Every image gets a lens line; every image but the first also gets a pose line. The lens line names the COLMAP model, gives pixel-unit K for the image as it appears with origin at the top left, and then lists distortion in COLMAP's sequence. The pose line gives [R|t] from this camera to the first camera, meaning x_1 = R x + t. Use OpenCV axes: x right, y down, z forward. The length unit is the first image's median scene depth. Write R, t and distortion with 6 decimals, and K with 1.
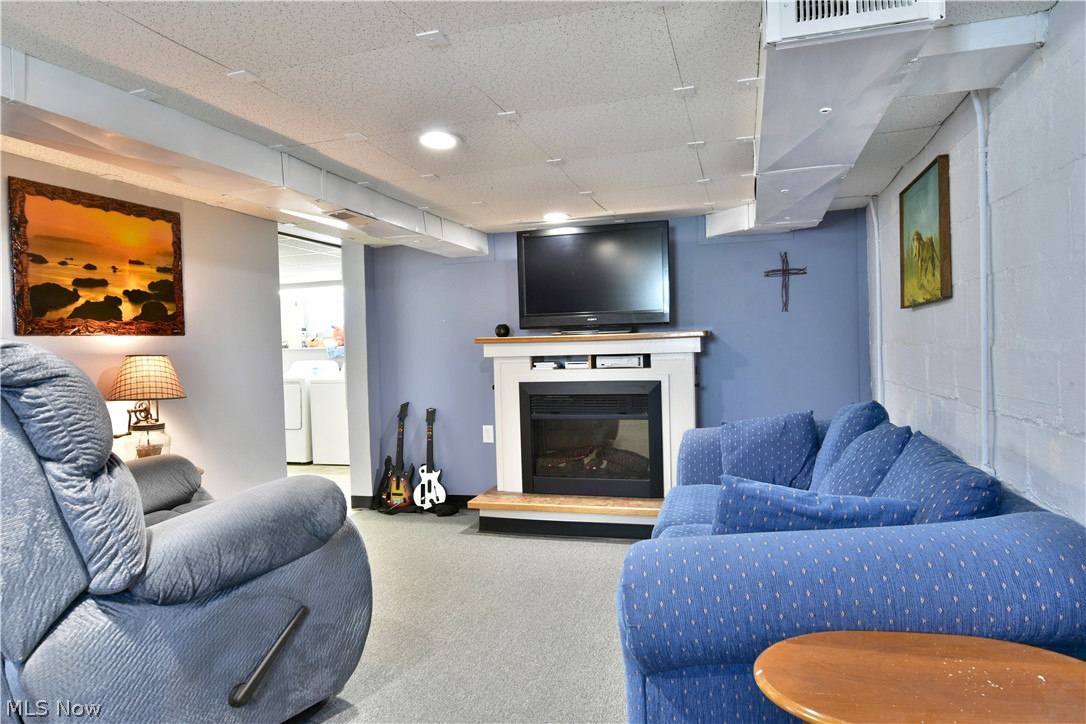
lens RADIAL K [[657.9, 0, 544.0], [0, 657.9, 360.0], [0, 0, 1]] dist [-0.010956, -0.006115]
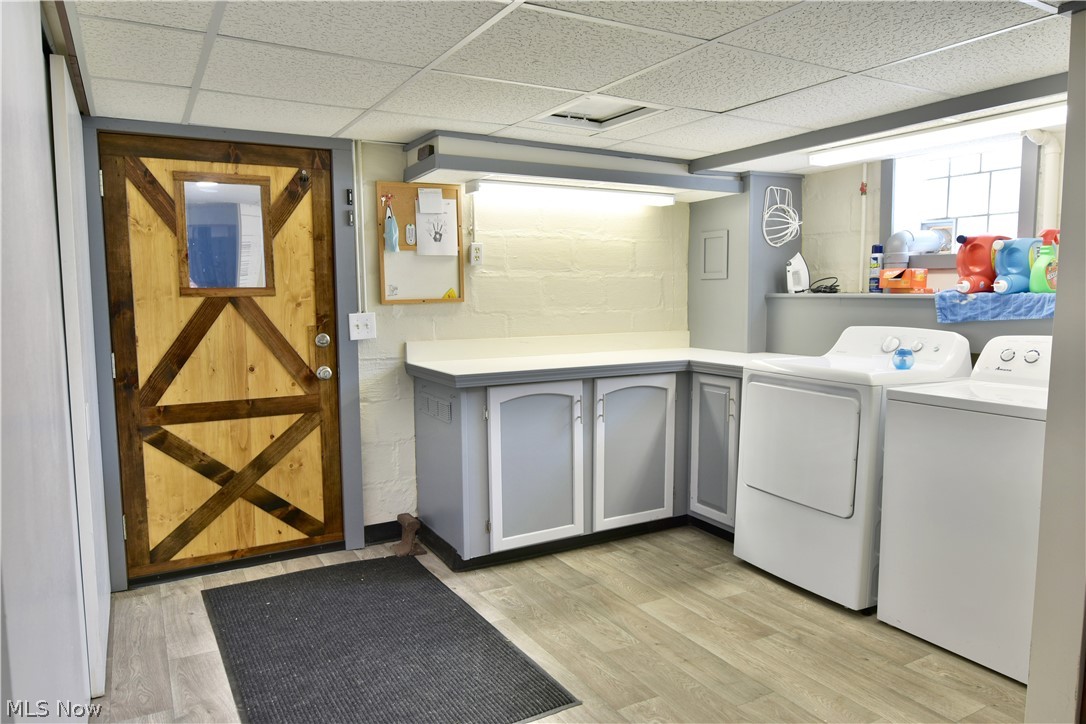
lens RADIAL K [[741.5, 0, 543.4], [0, 741.5, 364.3], [0, 0, 1]] dist [-0.002549, -0.000512]
pose [[0.723784, 0.093546, -0.683657, -0.199194], [-0.034980, 0.994468, 0.099042, -0.013637], [0.689140, -0.047771, 0.723052, 0.532389]]
